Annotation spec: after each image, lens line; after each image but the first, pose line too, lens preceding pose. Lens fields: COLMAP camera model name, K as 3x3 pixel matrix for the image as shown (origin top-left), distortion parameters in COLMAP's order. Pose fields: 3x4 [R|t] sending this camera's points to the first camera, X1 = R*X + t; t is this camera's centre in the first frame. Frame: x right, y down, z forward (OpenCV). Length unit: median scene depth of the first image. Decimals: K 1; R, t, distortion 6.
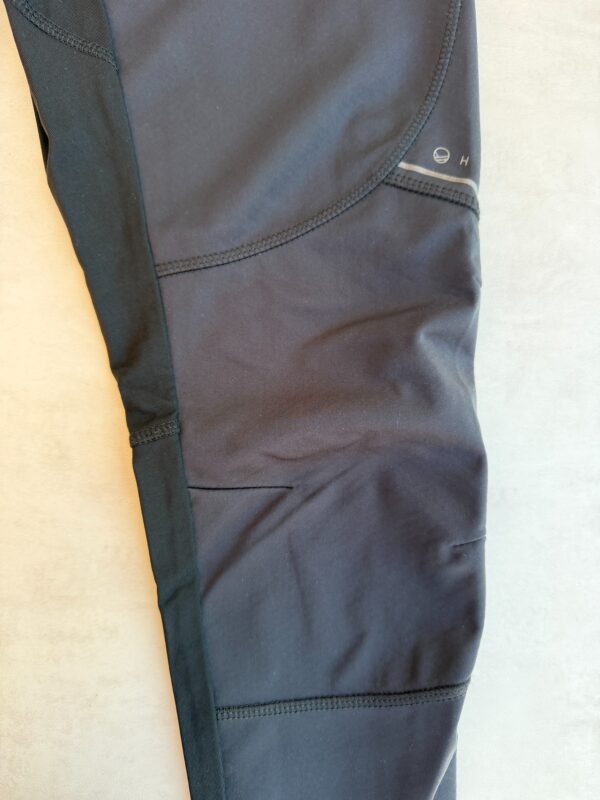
lens RADIAL K [[554.7, 0, 300.0], [0, 554.7, 400.0], [0, 0, 1]] dist [-0.023152, -0.001384]
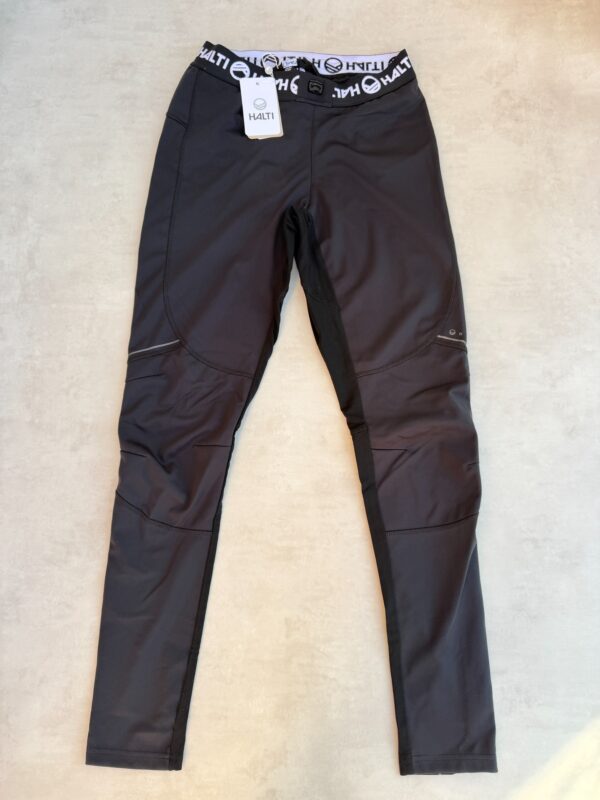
lens RADIAL K [[478.1, 0, 300.0], [0, 478.1, 400.0], [0, 0, 1]] dist [0.050922, -0.000416]
pose [[0.997243, -0.039711, -0.062682, -0.397646], [0.029368, 0.986991, -0.158070, 0.283086], [0.068144, 0.155794, 0.985436, -1.486962]]
